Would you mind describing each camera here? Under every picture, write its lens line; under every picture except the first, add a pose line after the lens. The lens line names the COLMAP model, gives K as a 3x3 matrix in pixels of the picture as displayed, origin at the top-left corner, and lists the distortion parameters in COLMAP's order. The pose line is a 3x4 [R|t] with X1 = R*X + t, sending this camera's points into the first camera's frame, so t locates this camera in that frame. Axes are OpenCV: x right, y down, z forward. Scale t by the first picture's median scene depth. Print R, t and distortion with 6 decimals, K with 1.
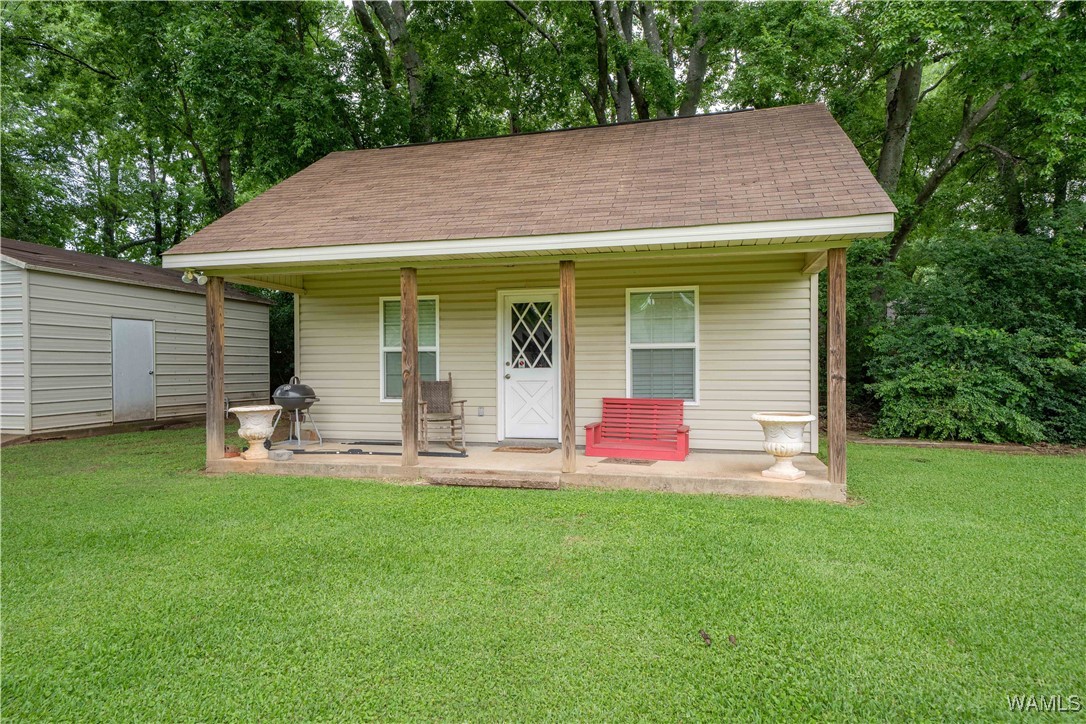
lens RADIAL K [[634.7, 0, 542.1], [0, 634.7, 367.3], [0, 0, 1]] dist [0.019234, 0.002264]
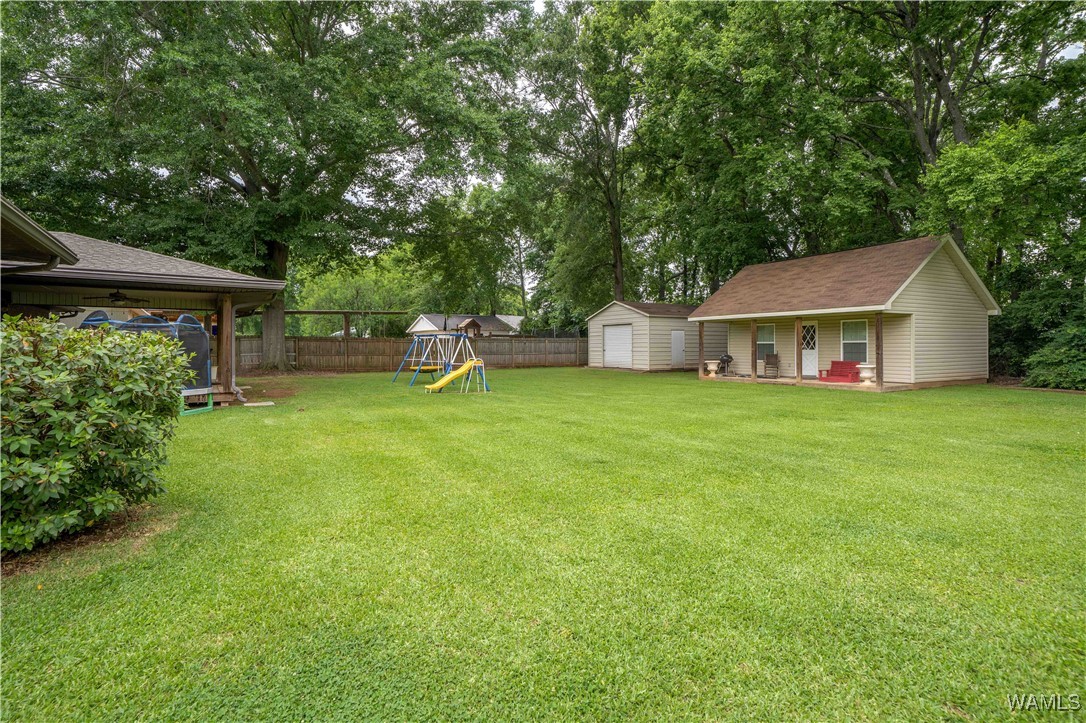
lens RADIAL K [[527.6, 0, 543.6], [0, 527.6, 352.7], [0, 0, 1]] dist [0.009156, -0.000083]
pose [[0.697364, 0.010504, -0.716640, 0.809140], [-0.001441, 0.999911, 0.013253, -0.013865], [0.716715, -0.008209, 0.697317, -1.380335]]
